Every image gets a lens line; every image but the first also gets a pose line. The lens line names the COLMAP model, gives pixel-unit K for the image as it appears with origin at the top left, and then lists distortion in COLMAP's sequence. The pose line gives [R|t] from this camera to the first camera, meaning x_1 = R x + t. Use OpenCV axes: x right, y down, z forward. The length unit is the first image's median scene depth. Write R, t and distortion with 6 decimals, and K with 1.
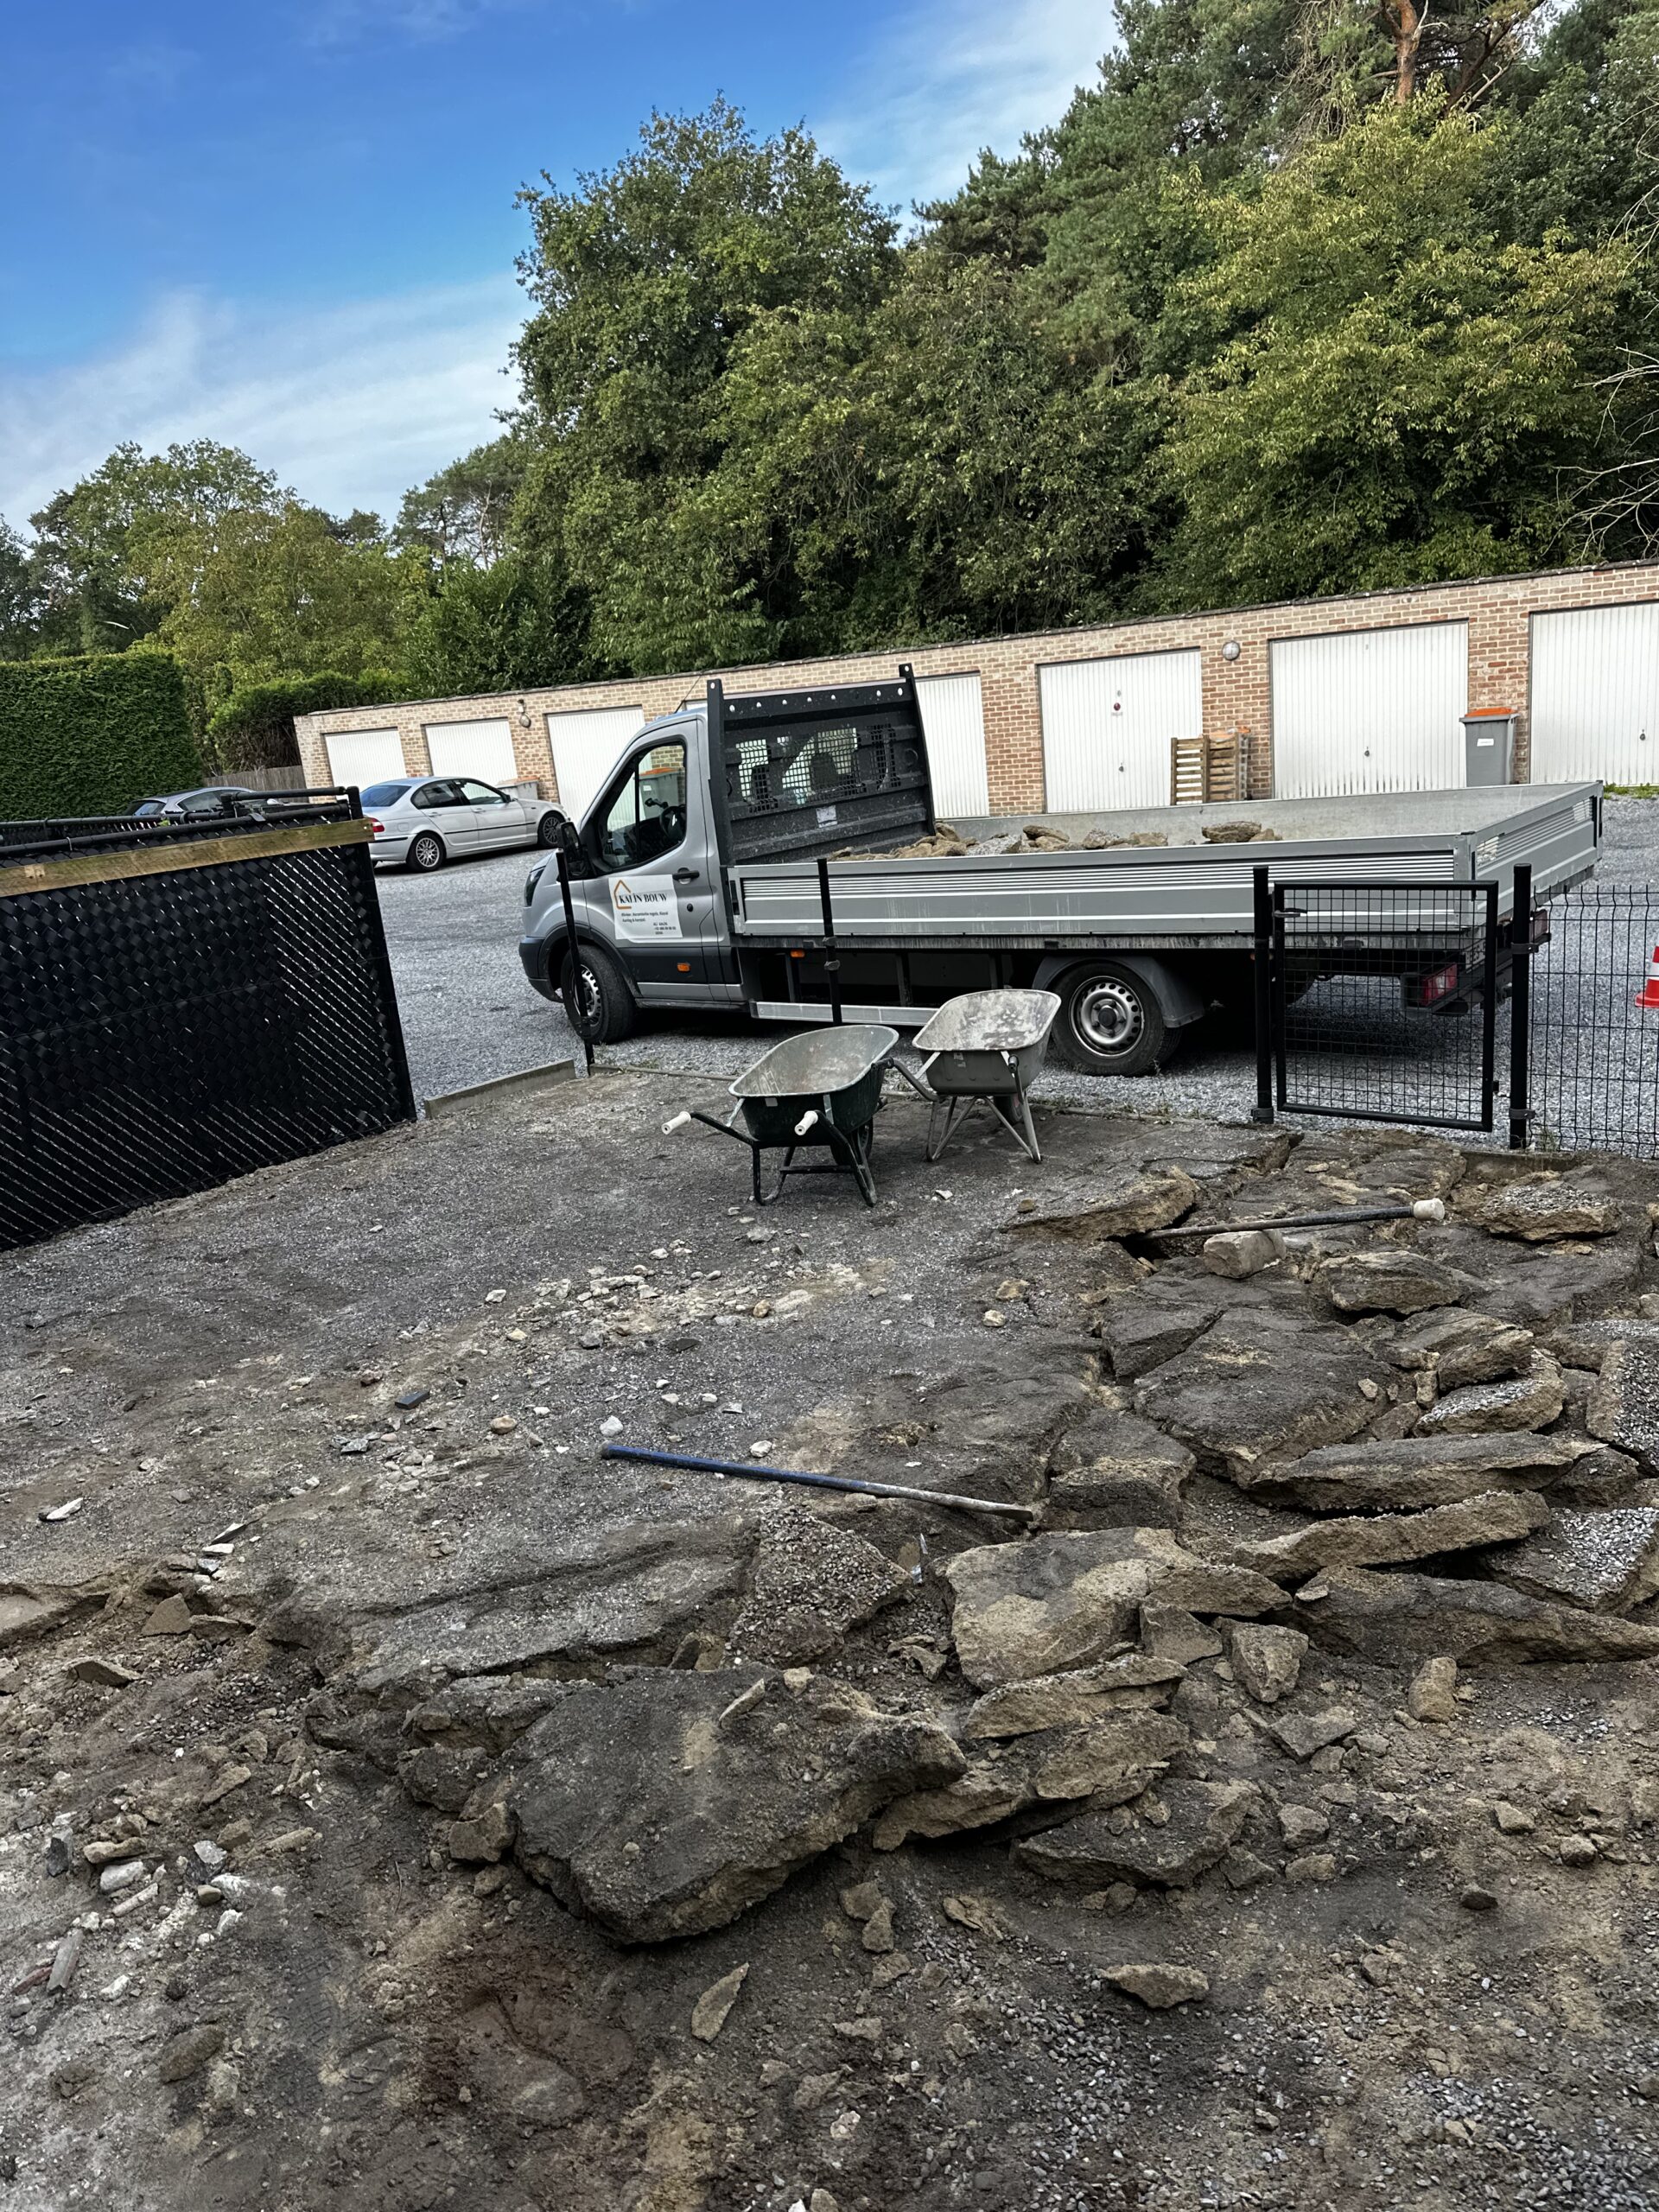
lens RADIAL K [[1555.1, 0, 847.1], [0, 1555.1, 1107.7], [0, 0, 1]] dist [0.032987, -0.037358]
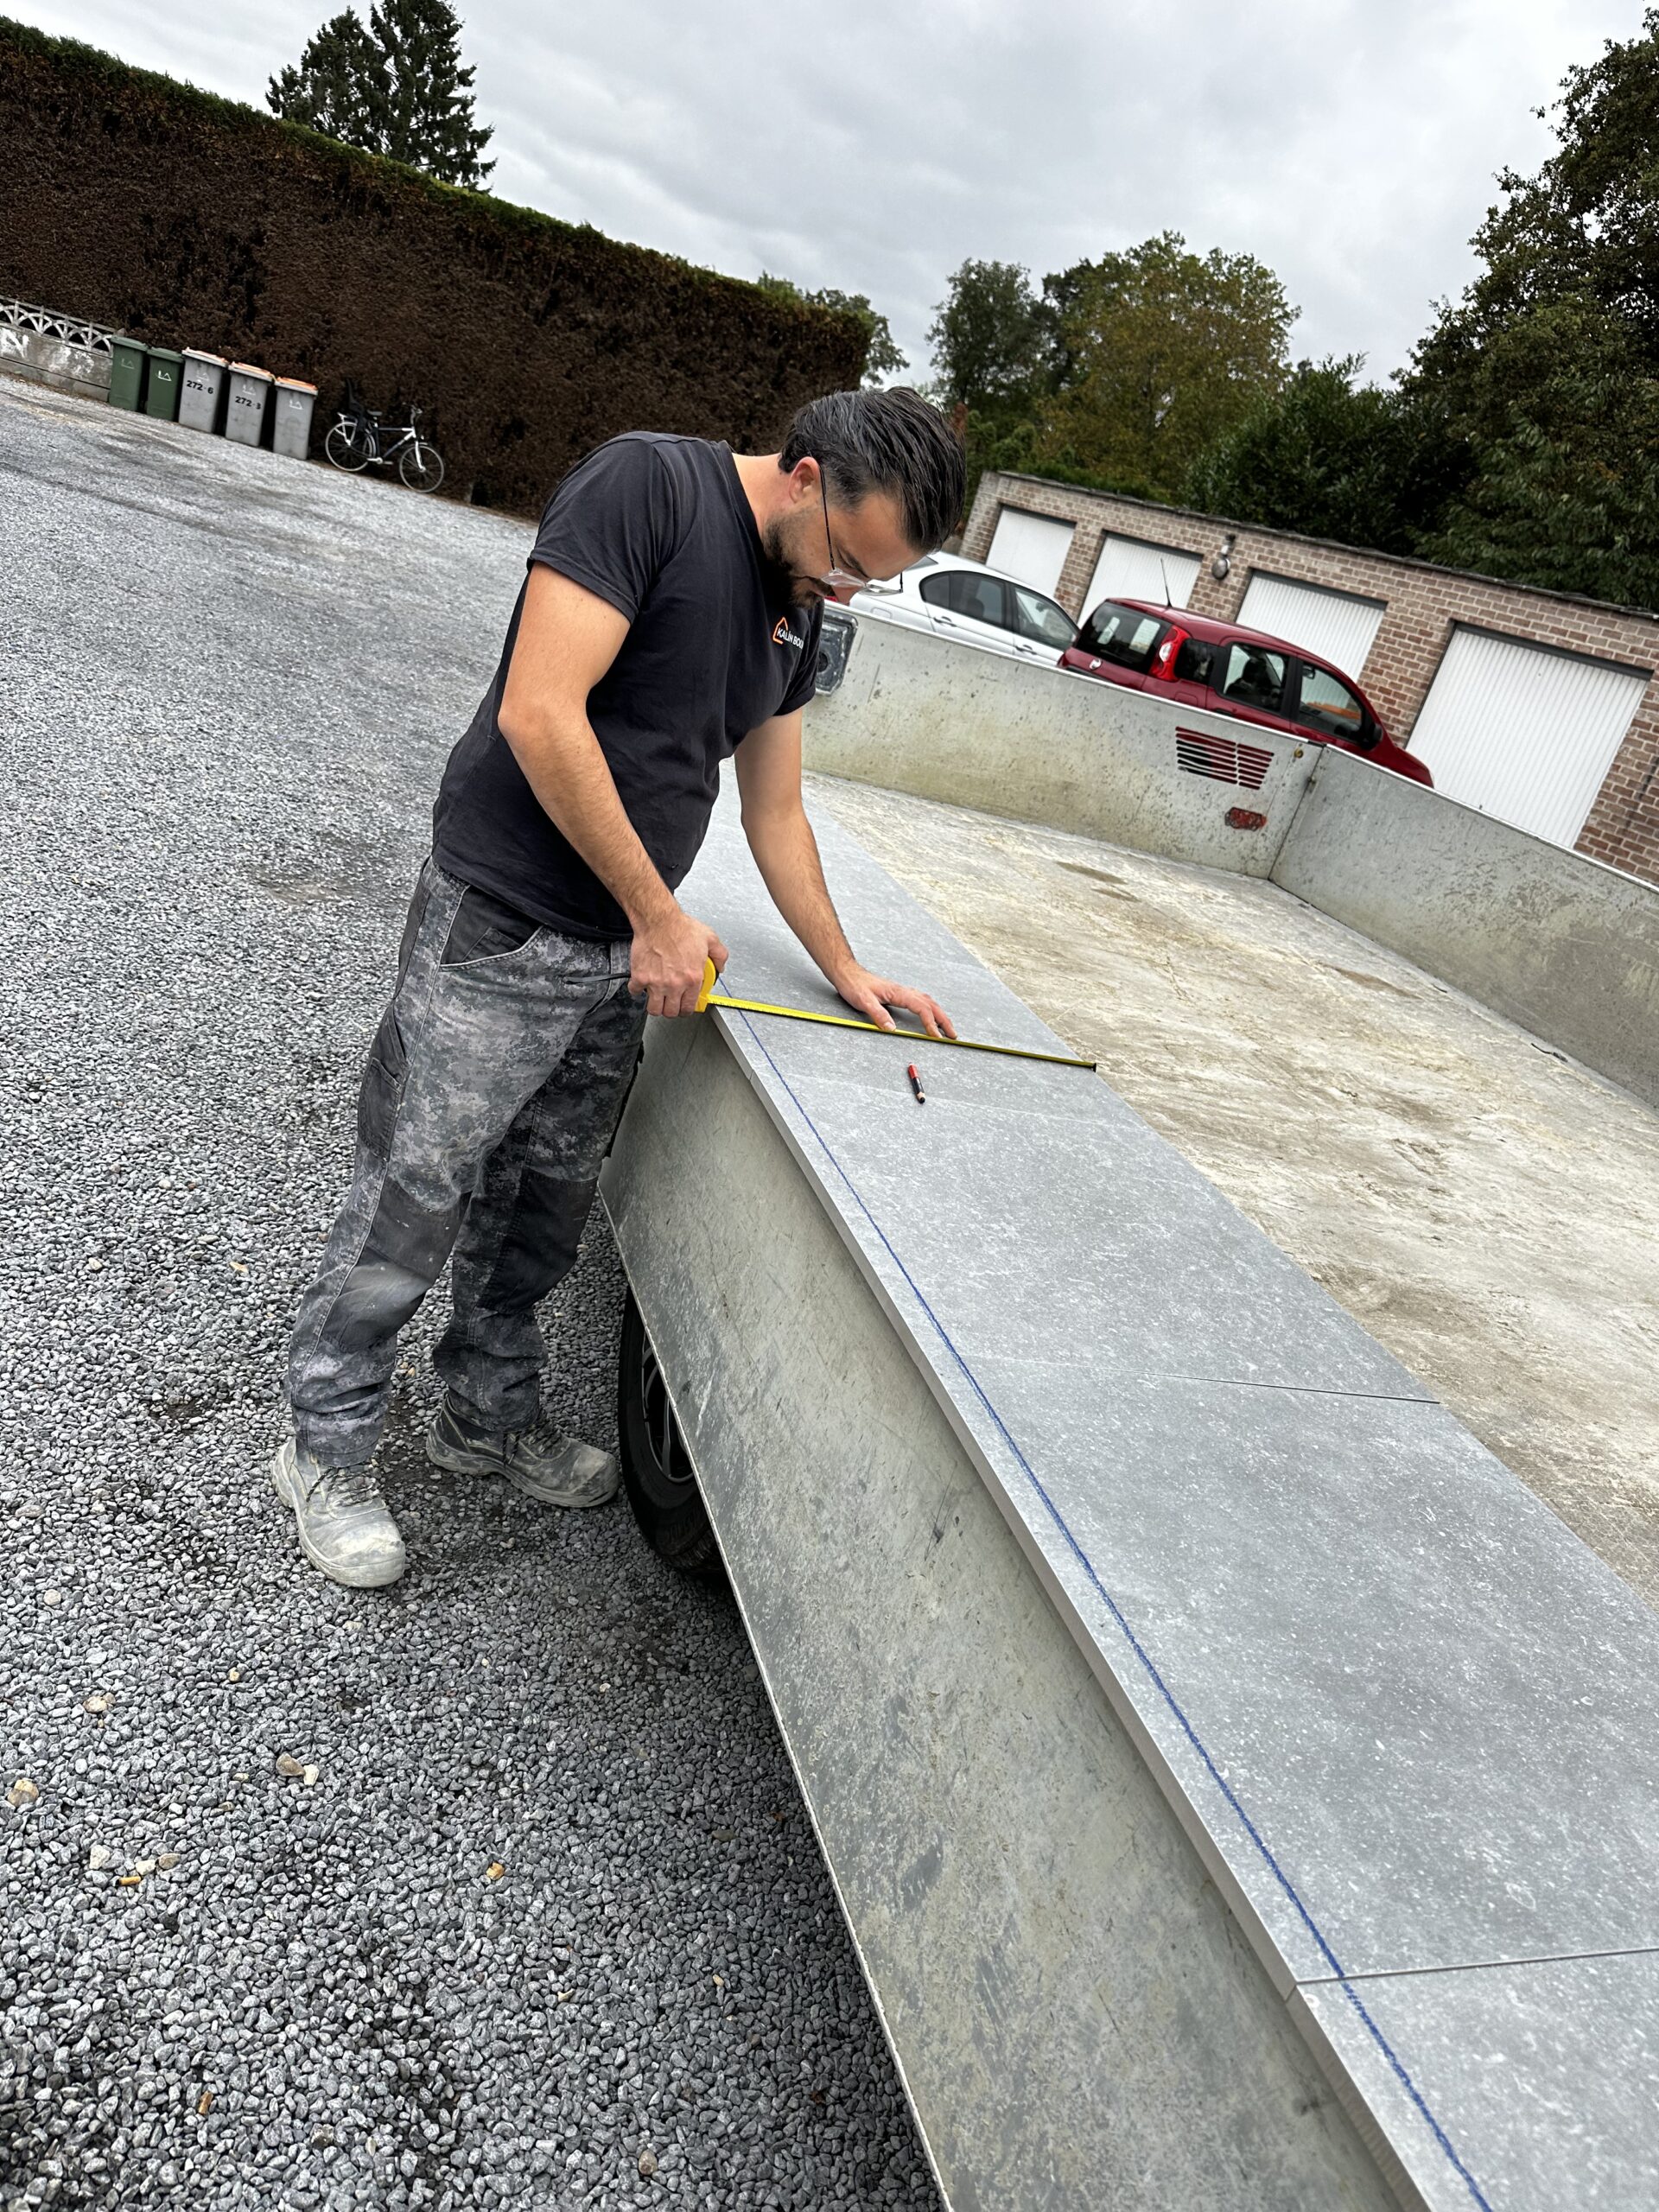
lens RADIAL K [[1555.1, 0, 832.5], [0, 1555.1, 1088.7], [0, 0, 1]] dist [0.032987, -0.037358]
pose [[0.753303, 0.521039, -0.401314, 0.012591], [-0.510958, 0.847850, 0.141675, -0.032039], [0.414072, 0.098330, 0.904917, 0.151221]]
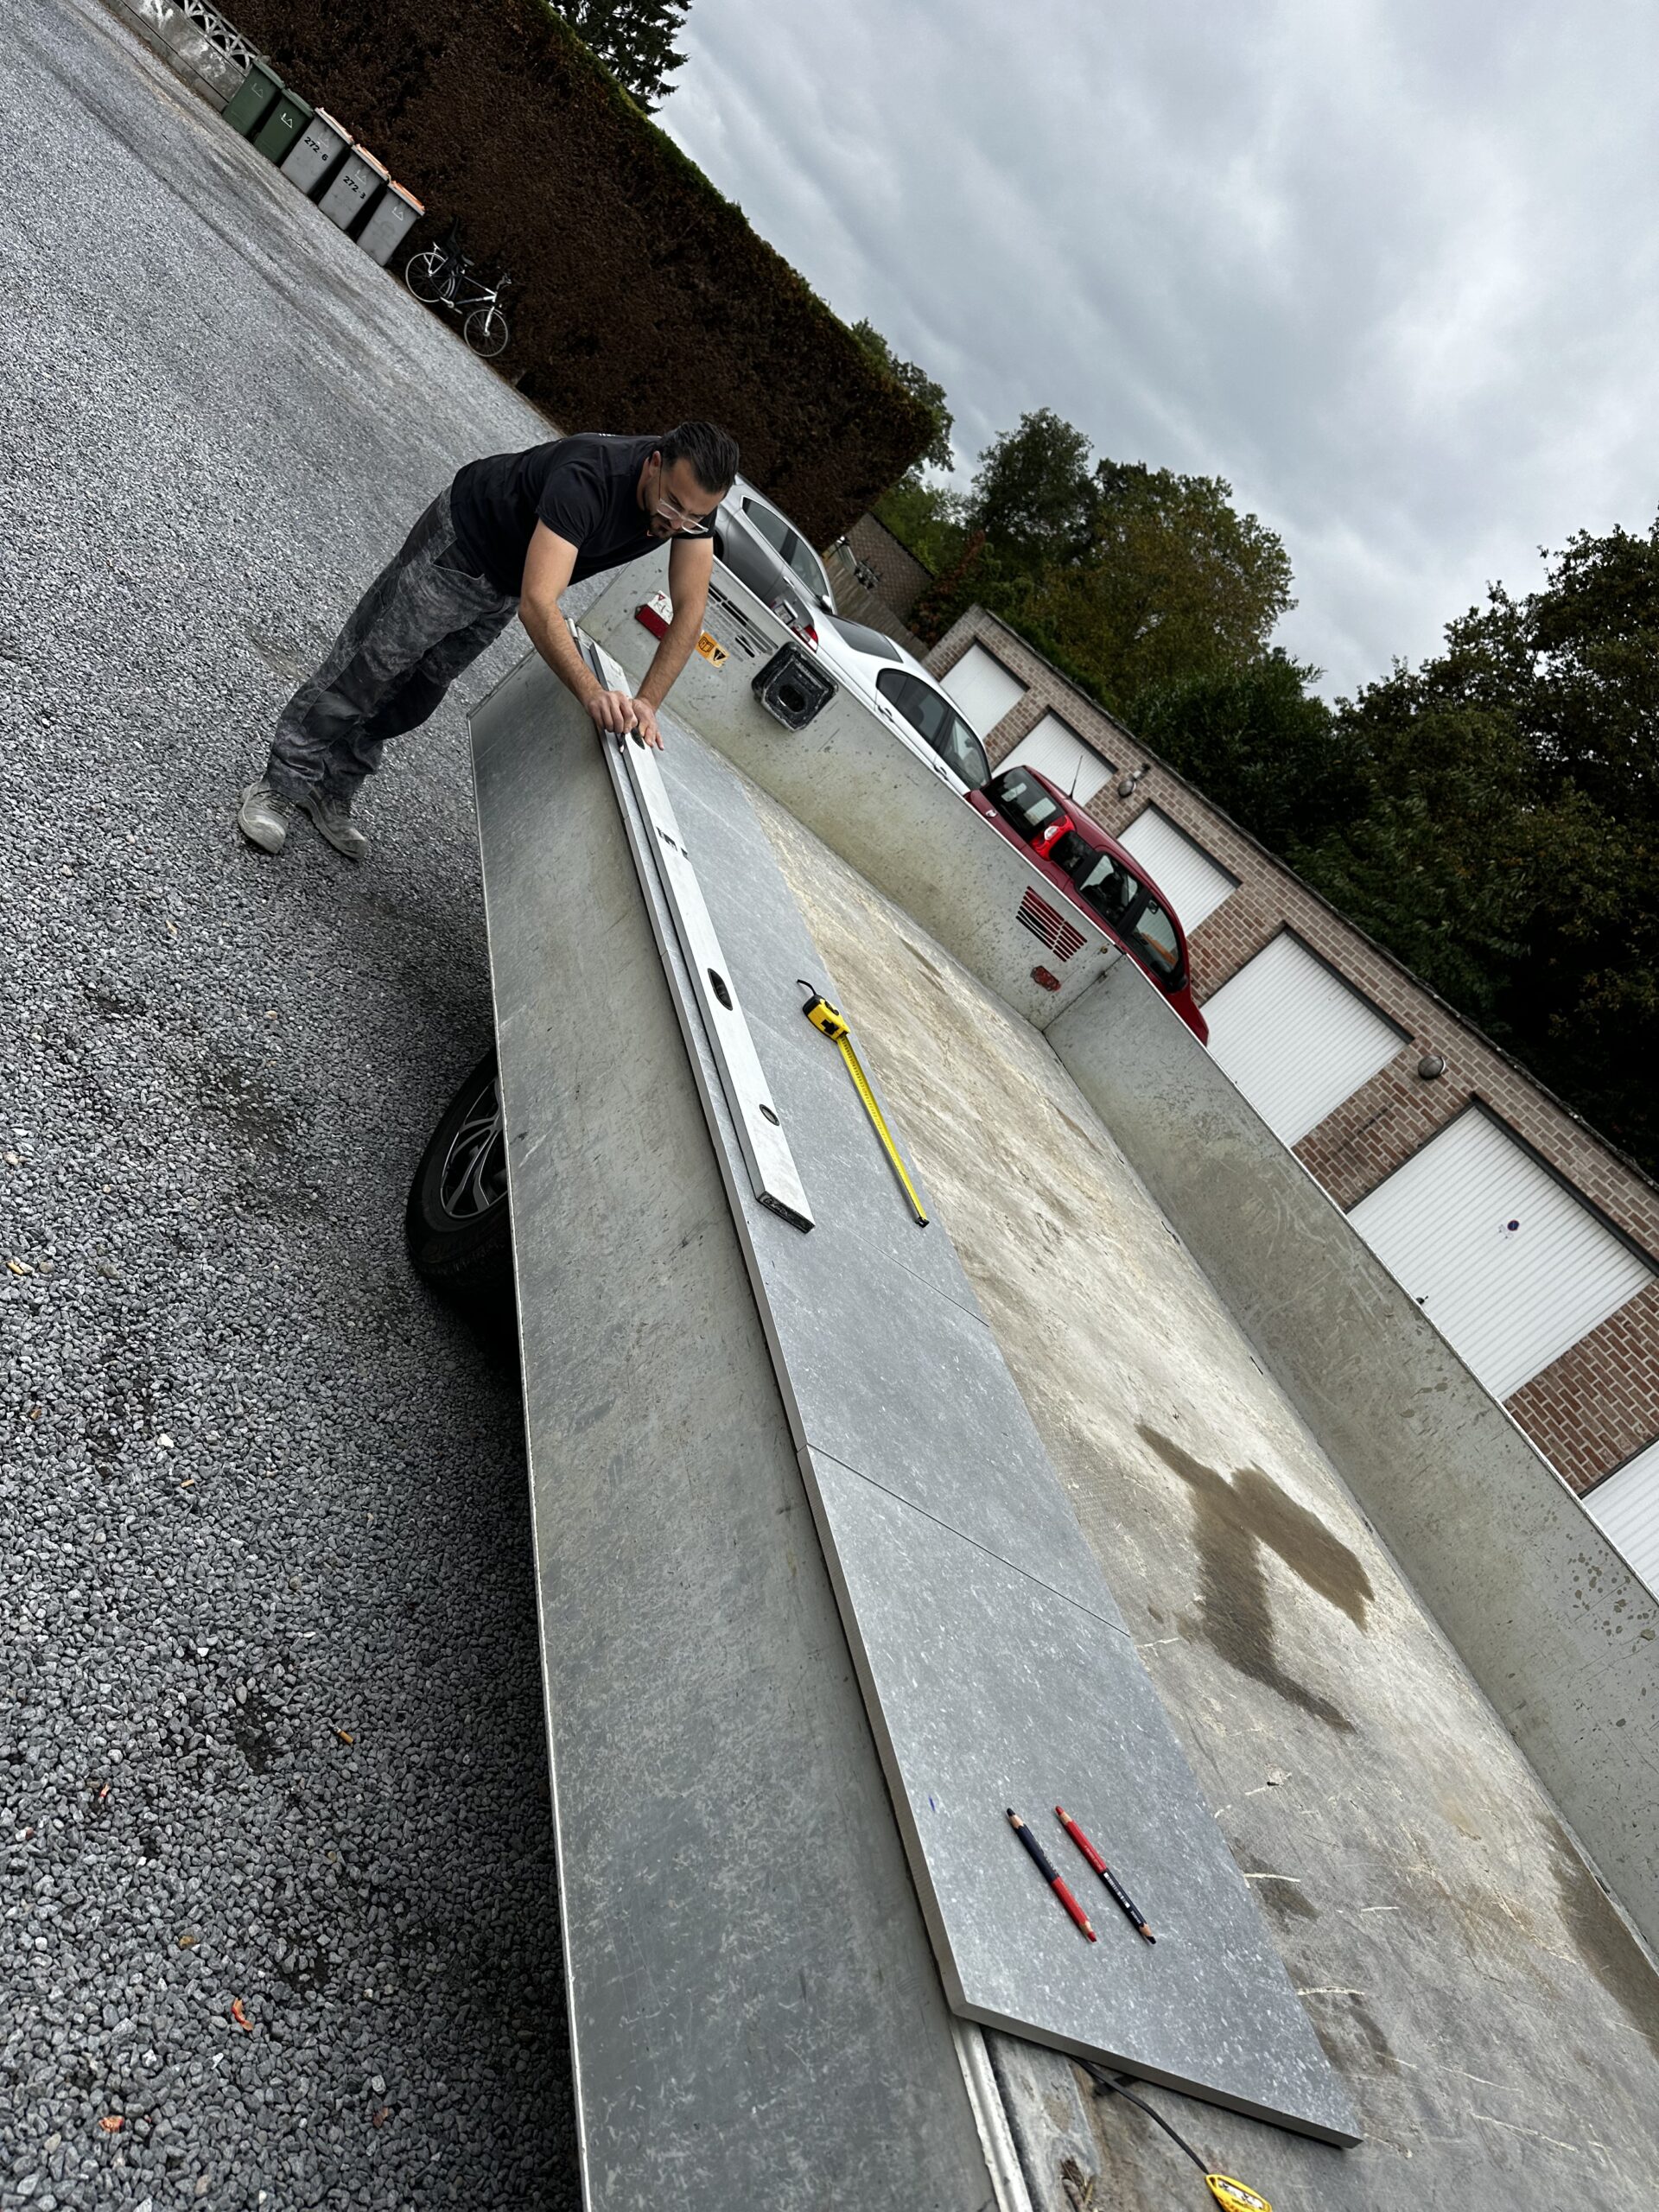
lens RADIAL K [[1555.1, 0, 811.1], [0, 1555.1, 1129.8], [0, 0, 1]] dist [0.032987, -0.037358]
pose [[0.509770, 0.805541, -0.302057, 0.018059], [-0.838736, 0.543484, 0.033887, -0.029405], [0.191461, 0.236072, 0.952687, 0.139090]]
